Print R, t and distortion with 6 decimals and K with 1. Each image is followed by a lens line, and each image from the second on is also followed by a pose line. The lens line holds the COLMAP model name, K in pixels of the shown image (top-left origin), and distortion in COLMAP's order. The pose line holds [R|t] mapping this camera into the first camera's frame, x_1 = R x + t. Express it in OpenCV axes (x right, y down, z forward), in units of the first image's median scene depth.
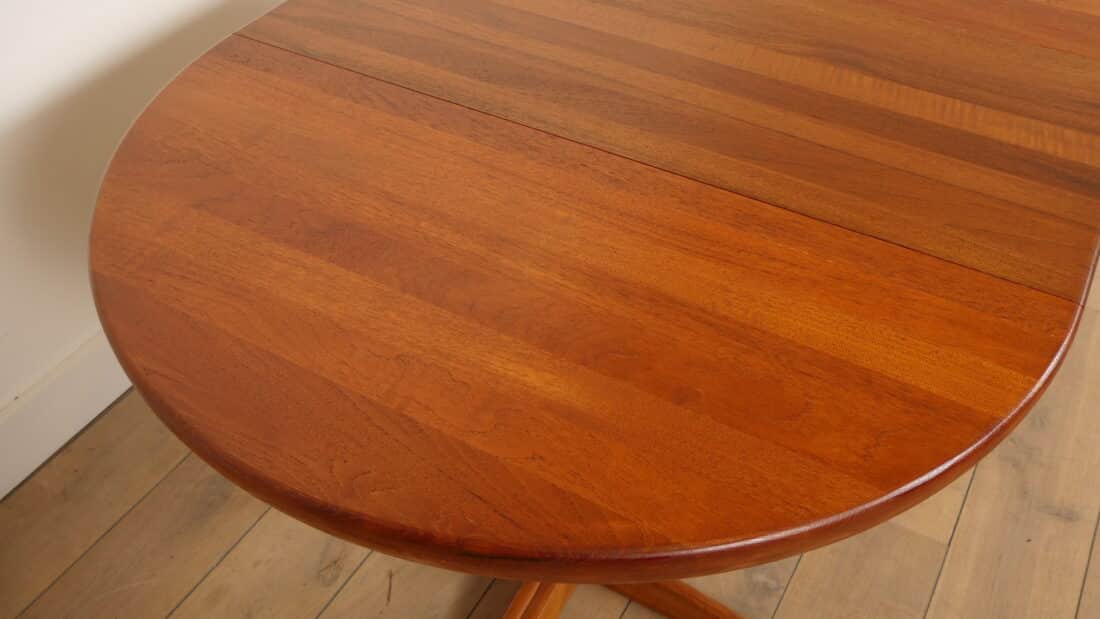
lens RADIAL K [[979.1, 0, 550.0], [0, 979.1, 309.5], [0, 0, 1]] dist [-0.020733, -0.000951]
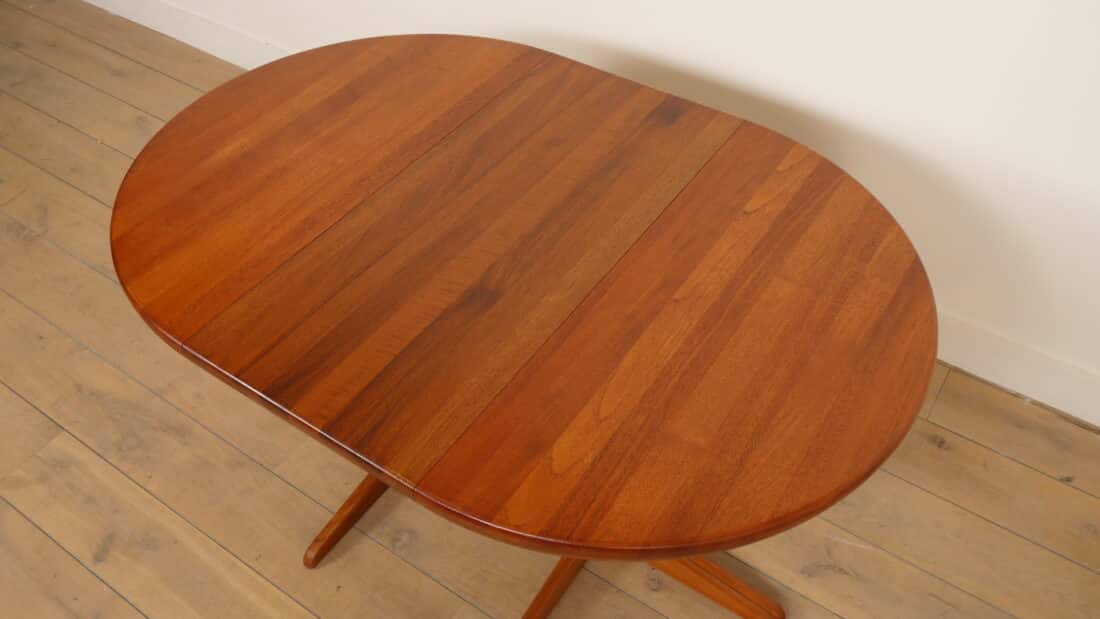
lens RADIAL K [[903.8, 0, 558.2], [0, 903.8, 313.6], [0, 0, 1]] dist [-0.047148, 0.001598]
pose [[-0.057342, 0.720817, -0.690750, 1.259104], [-0.703109, 0.462037, 0.540517, -1.077969], [0.708766, 0.516667, 0.480318, 0.569420]]
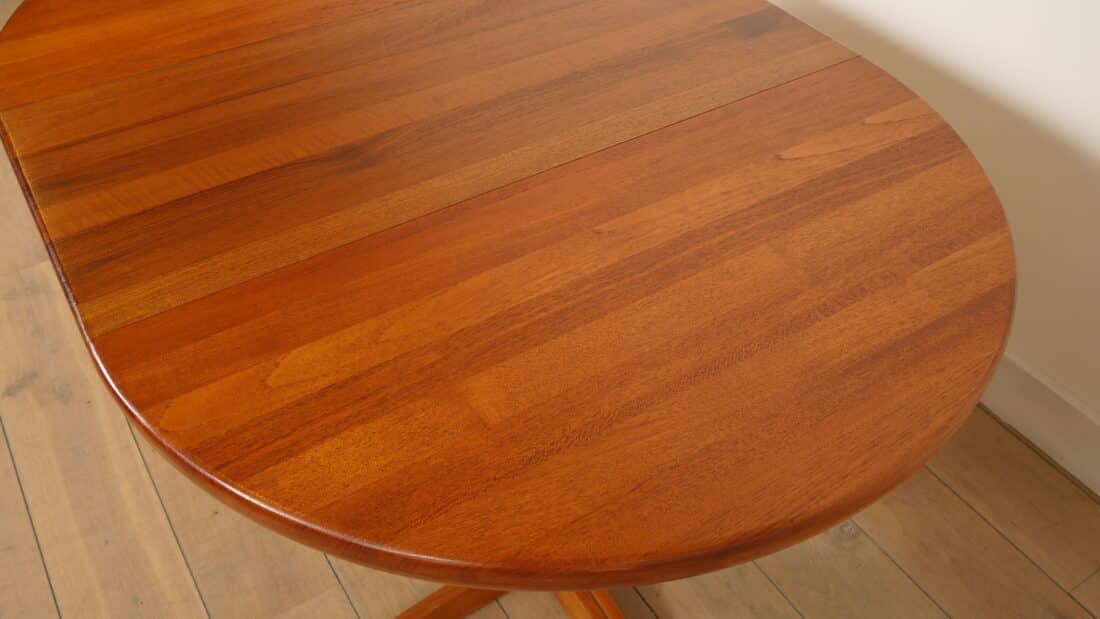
lens RADIAL K [[979.1, 0, 550.0], [0, 979.1, 309.5], [0, 0, 1]] dist [-0.020733, -0.000951]
pose [[-0.452386, 0.615171, -0.645687, 1.013612], [-0.636512, 0.284399, 0.716916, -1.133182], [0.624659, 0.735311, 0.262906, 1.088941]]
